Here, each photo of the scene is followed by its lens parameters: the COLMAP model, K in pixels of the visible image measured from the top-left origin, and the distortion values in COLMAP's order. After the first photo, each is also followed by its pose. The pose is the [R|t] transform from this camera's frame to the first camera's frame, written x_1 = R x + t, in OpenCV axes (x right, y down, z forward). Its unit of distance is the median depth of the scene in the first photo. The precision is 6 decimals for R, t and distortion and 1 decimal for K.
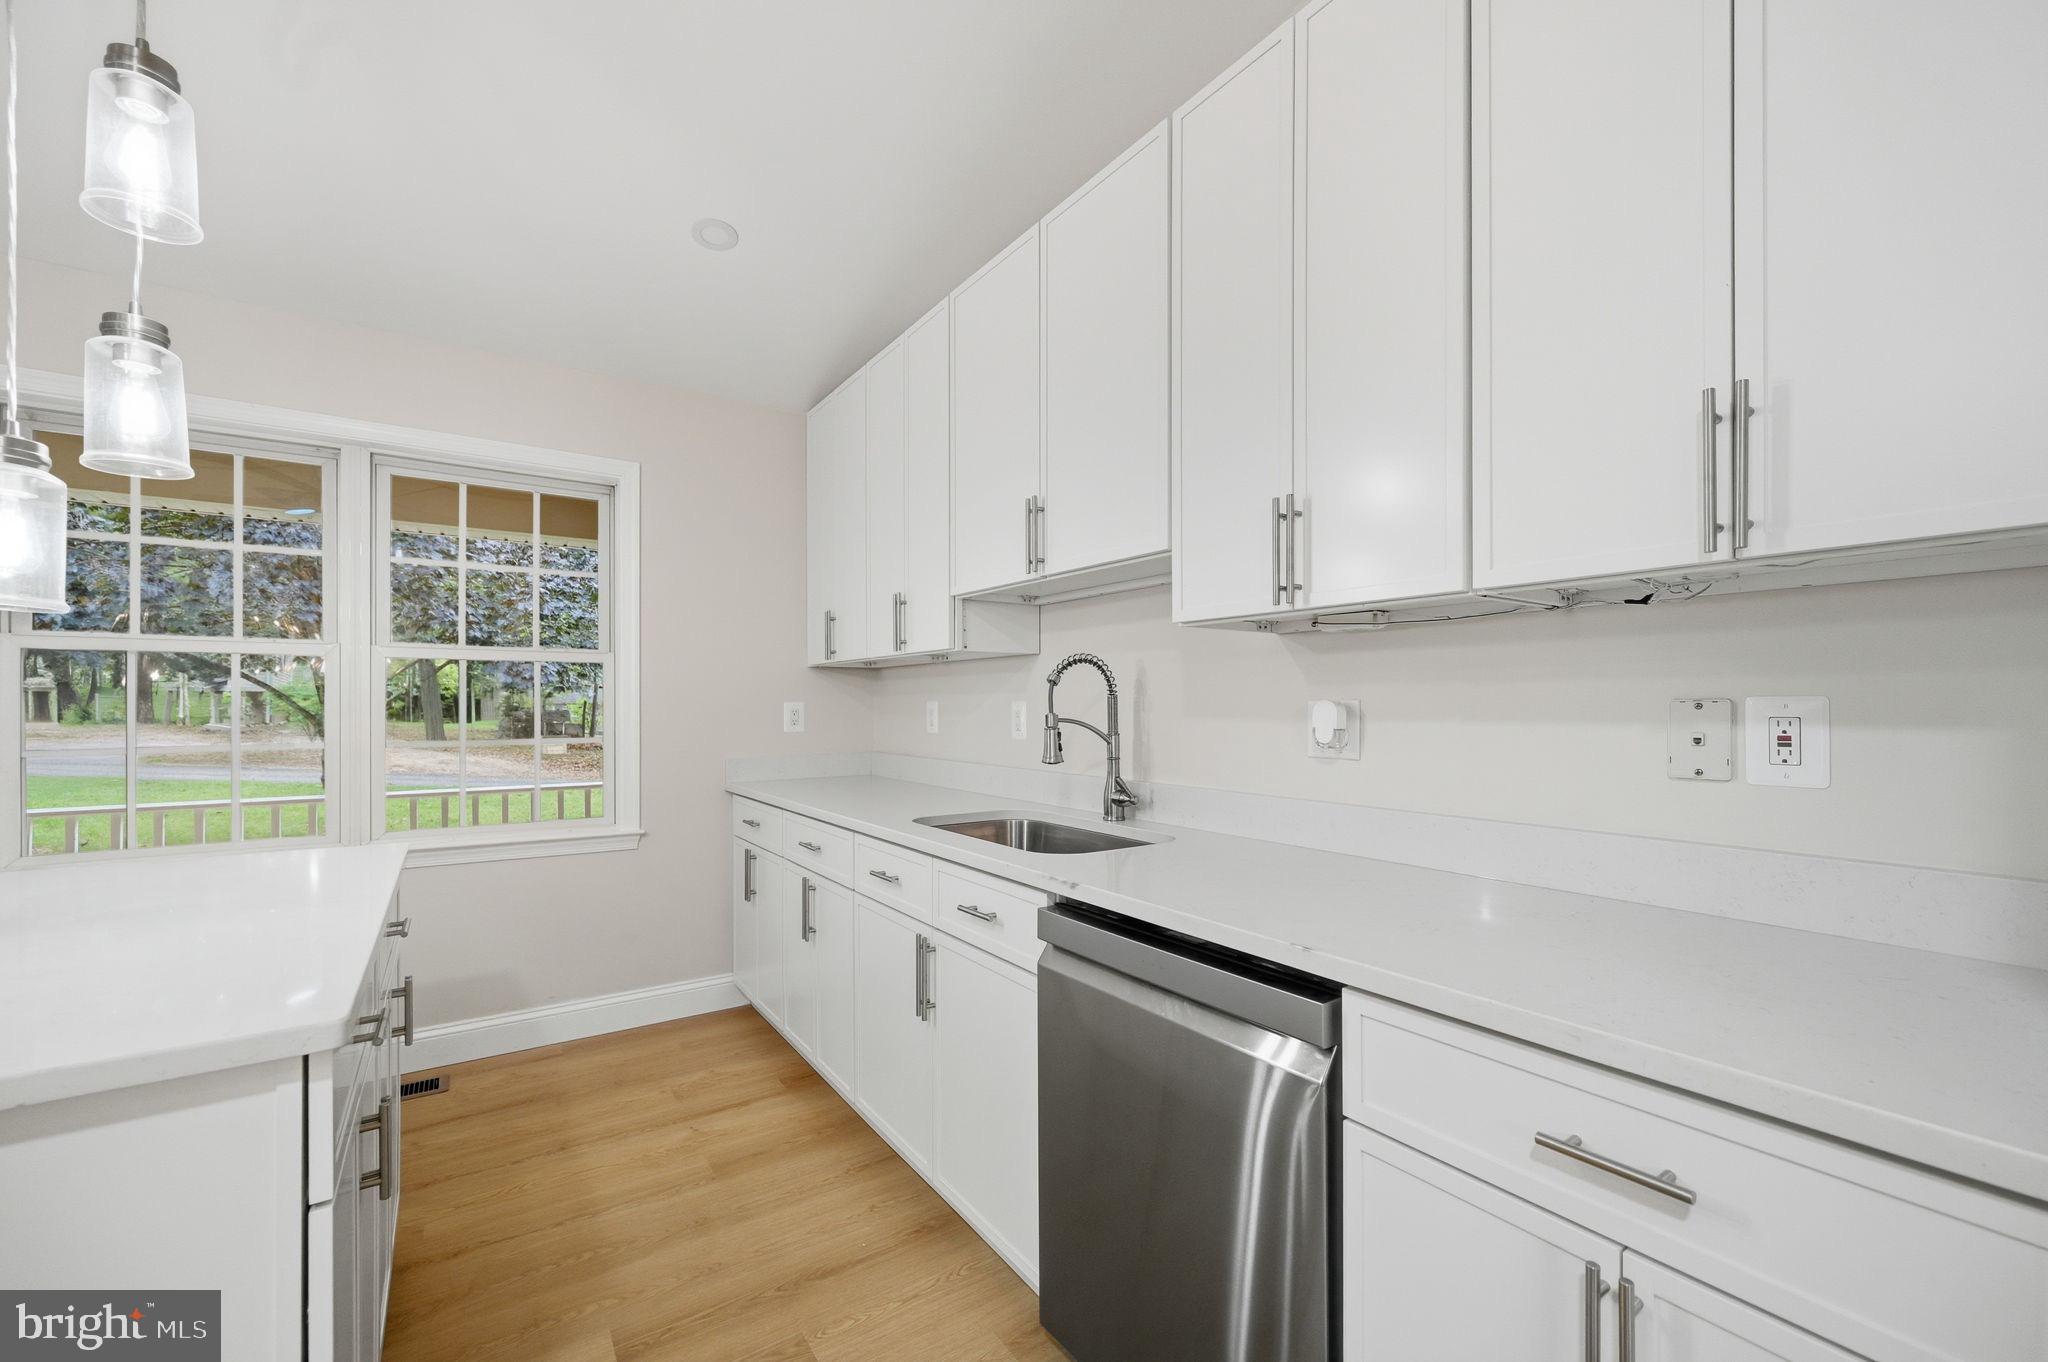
lens RADIAL K [[833.6, 0, 1024.2], [0, 833.6, 708.8], [0, 0, 1]] dist [0.001777, 0.000266]
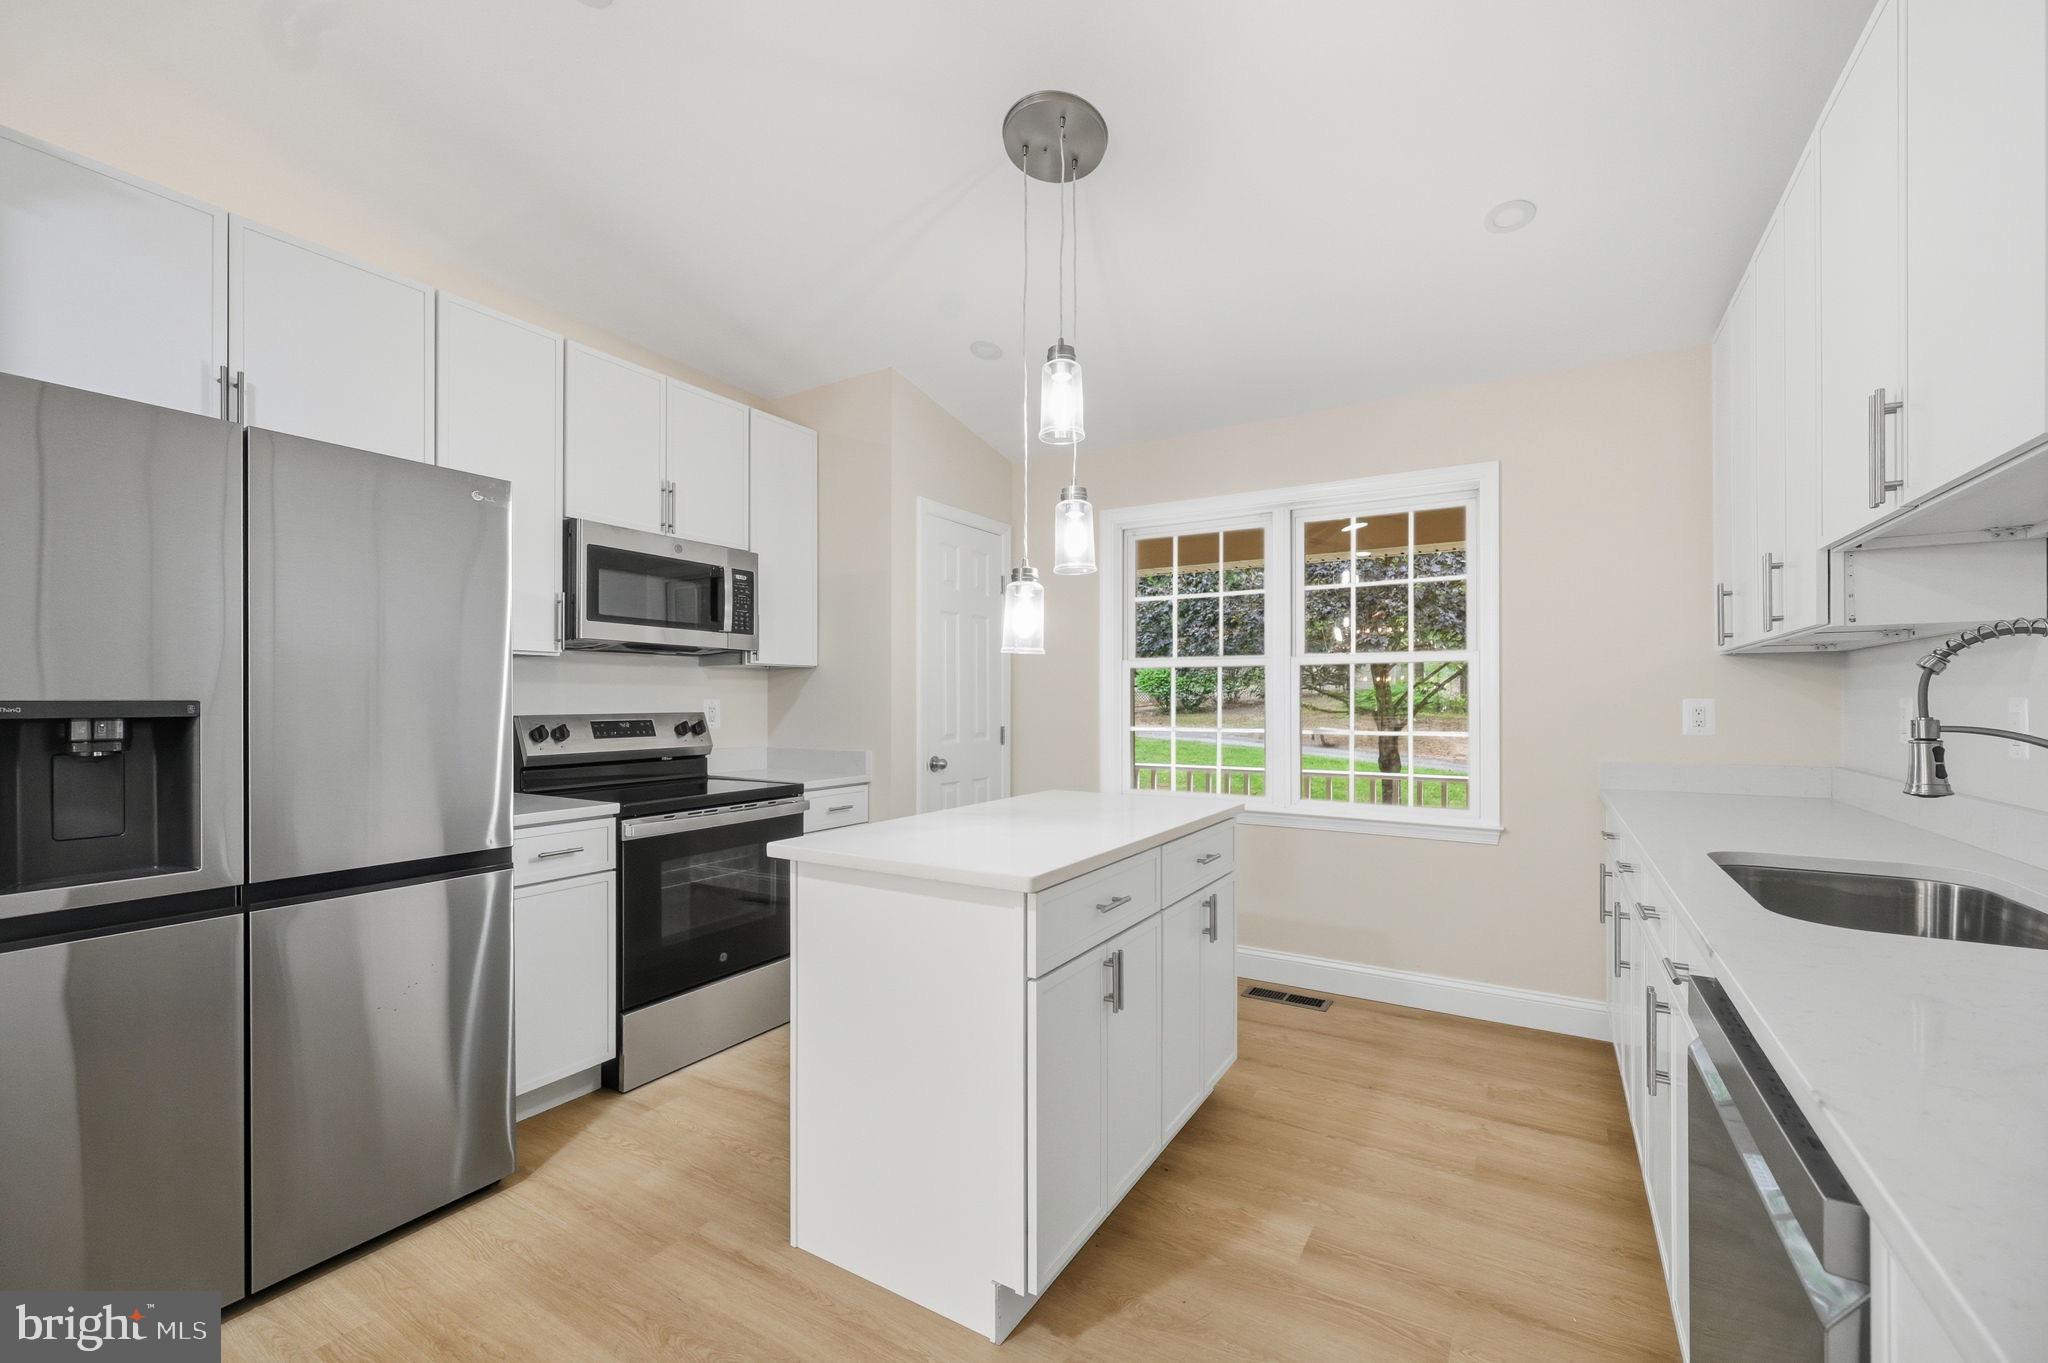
lens RADIAL K [[833.6, 0, 1024.2], [0, 833.6, 709.3], [0, 0, 1]] dist [0.001777, 0.000266]
pose [[0.411032, 0.010424, -0.911561, 0.301711], [-0.004416, 0.999946, 0.009444, -0.003598], [0.911610, 0.000144, 0.411056, 0.093528]]
